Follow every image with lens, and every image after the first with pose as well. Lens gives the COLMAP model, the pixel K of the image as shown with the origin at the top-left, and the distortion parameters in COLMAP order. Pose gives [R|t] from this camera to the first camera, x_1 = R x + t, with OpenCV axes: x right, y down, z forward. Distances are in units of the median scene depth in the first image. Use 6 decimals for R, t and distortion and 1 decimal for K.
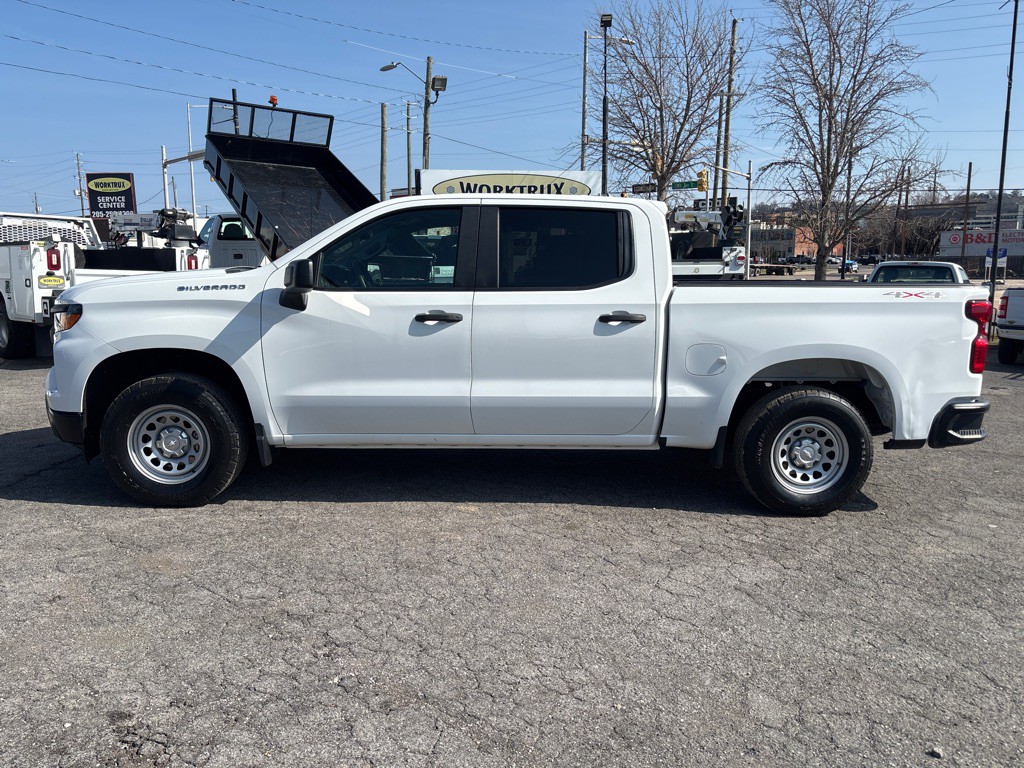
lens RADIAL K [[773.6, 0, 510.1], [0, 773.6, 385.8], [0, 0, 1]] dist [0.020556, -0.007225]
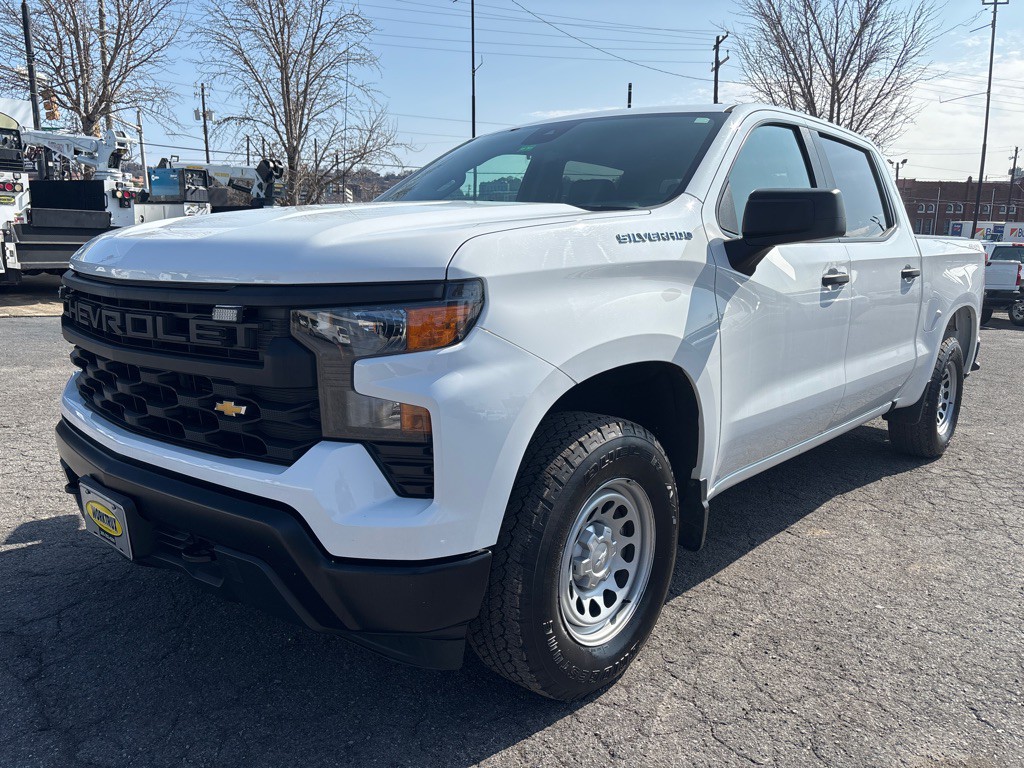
lens RADIAL K [[773.8, 0, 512.4], [0, 773.8, 385.7], [0, 0, 1]] dist [0.019252, -0.005023]
pose [[0.694013, -0.130357, 0.708063, -0.770300], [0.100165, 0.991390, 0.084342, -0.076474], [-0.712961, 0.012388, 0.701094, 0.660802]]
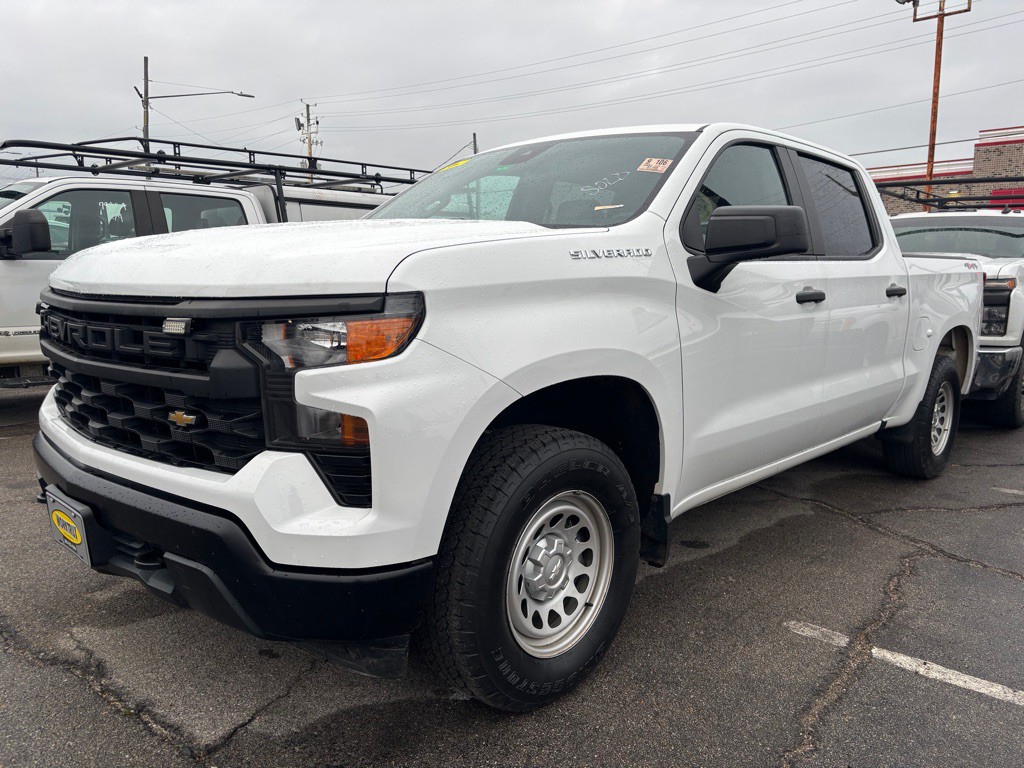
lens RADIAL K [[773.8, 0, 512.4], [0, 773.8, 385.7], [0, 0, 1]] dist [0.019252, -0.005023]
pose [[0.710978, -0.107892, 0.694888, -0.747068], [0.095728, 0.993811, 0.056360, -0.068803], [-0.696668, 0.026449, 0.716906, 0.628912]]
